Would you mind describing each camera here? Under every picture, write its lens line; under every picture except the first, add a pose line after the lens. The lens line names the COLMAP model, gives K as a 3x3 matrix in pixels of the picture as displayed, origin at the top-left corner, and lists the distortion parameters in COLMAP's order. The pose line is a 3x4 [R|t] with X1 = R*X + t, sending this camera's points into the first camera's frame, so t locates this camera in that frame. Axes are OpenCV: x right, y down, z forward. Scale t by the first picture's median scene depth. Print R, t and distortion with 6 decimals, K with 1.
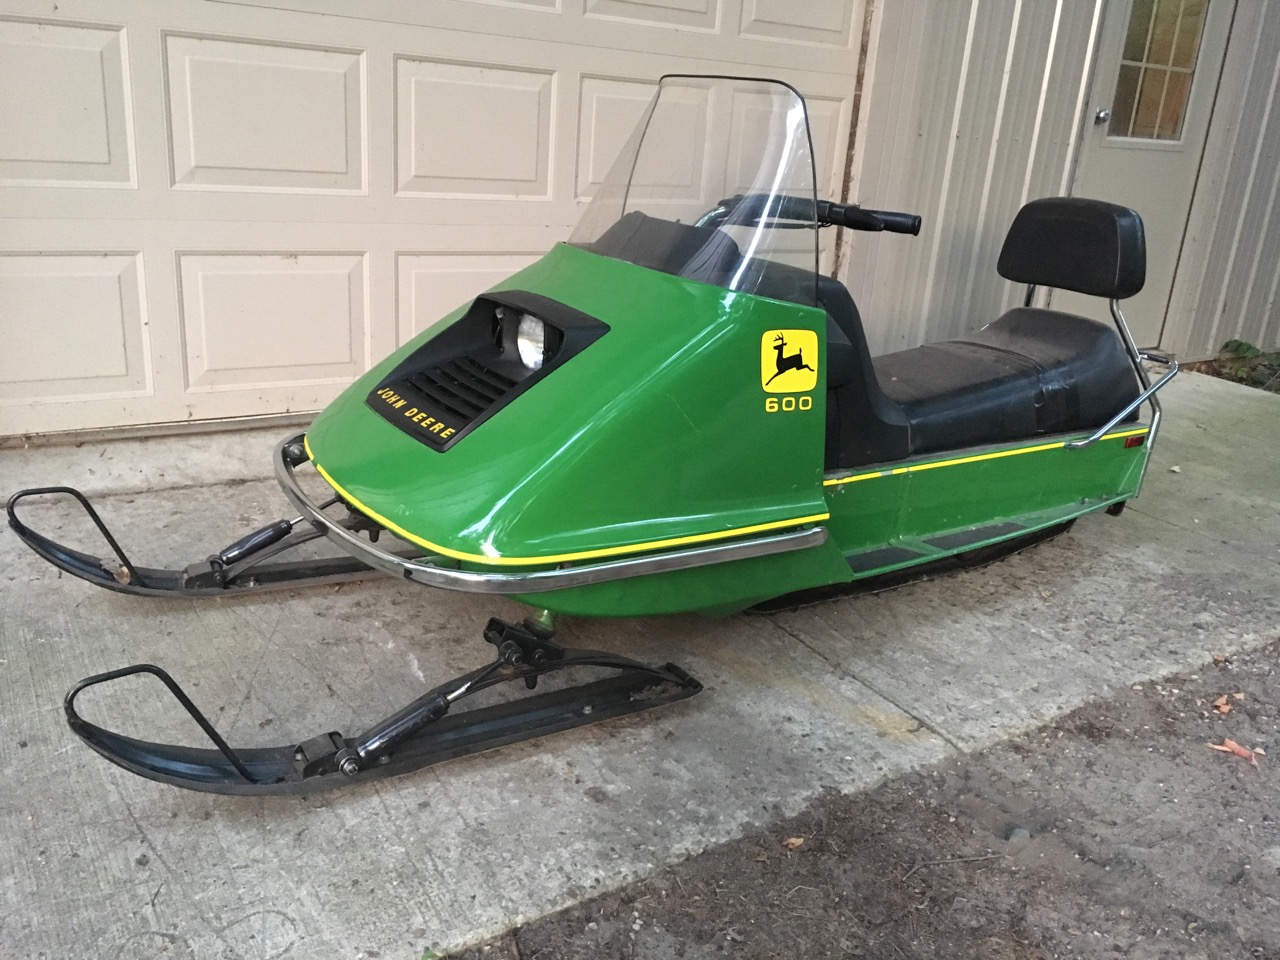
lens RADIAL K [[1073.1, 0, 642.0], [0, 1073.1, 477.3], [0, 0, 1]] dist [0.045589, -0.012975]
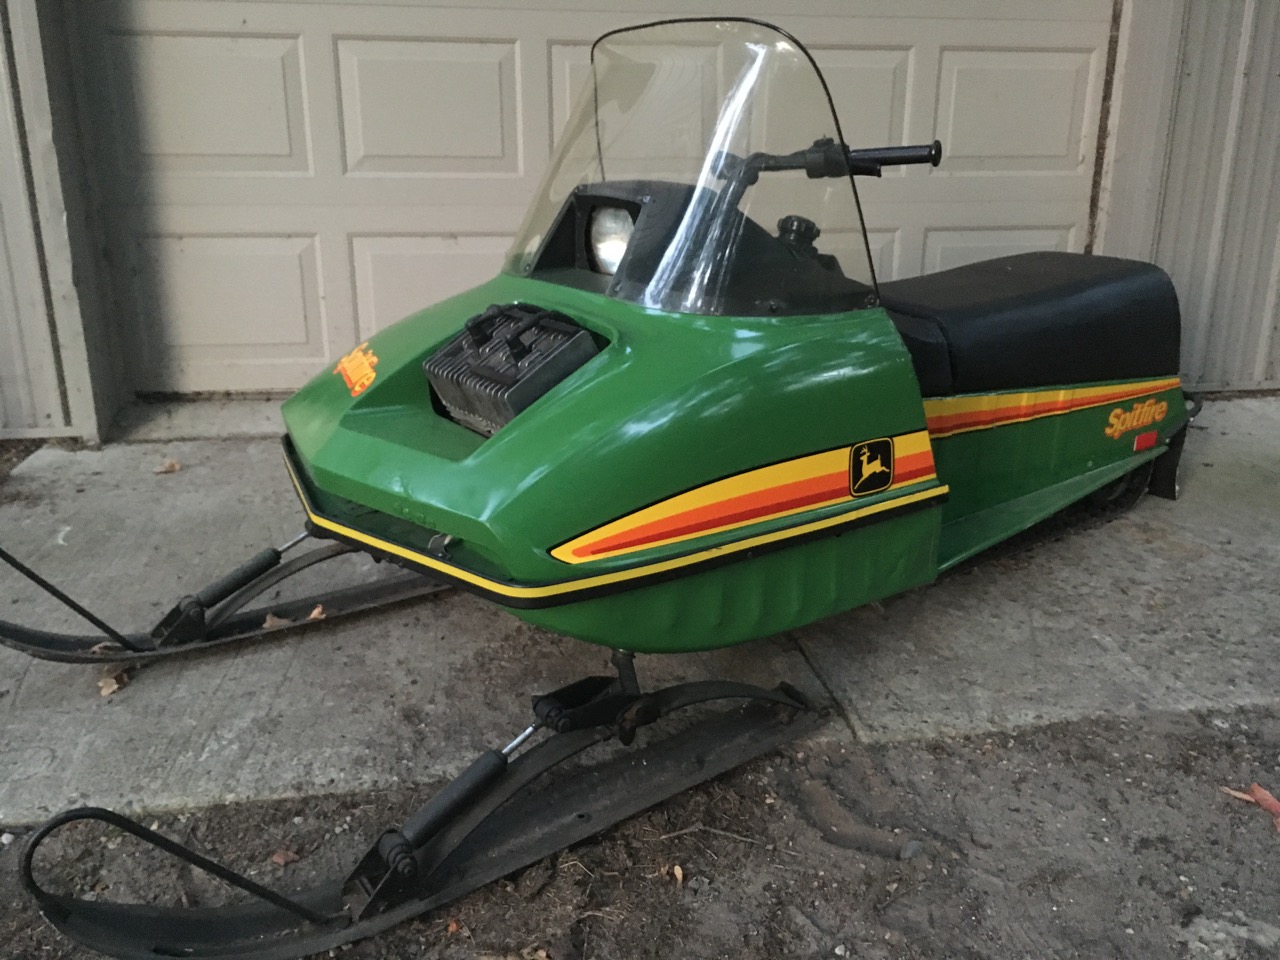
lens RADIAL K [[1073.1, 0, 640.0], [0, 1073.1, 481.5], [0, 0, 1]] dist [0.045589, -0.012975]
pose [[0.907581, 0.047422, -0.417190, 0.359791], [-0.067537, 0.997152, -0.033578, 0.073124], [0.414409, 0.058650, 0.908199, 0.135013]]
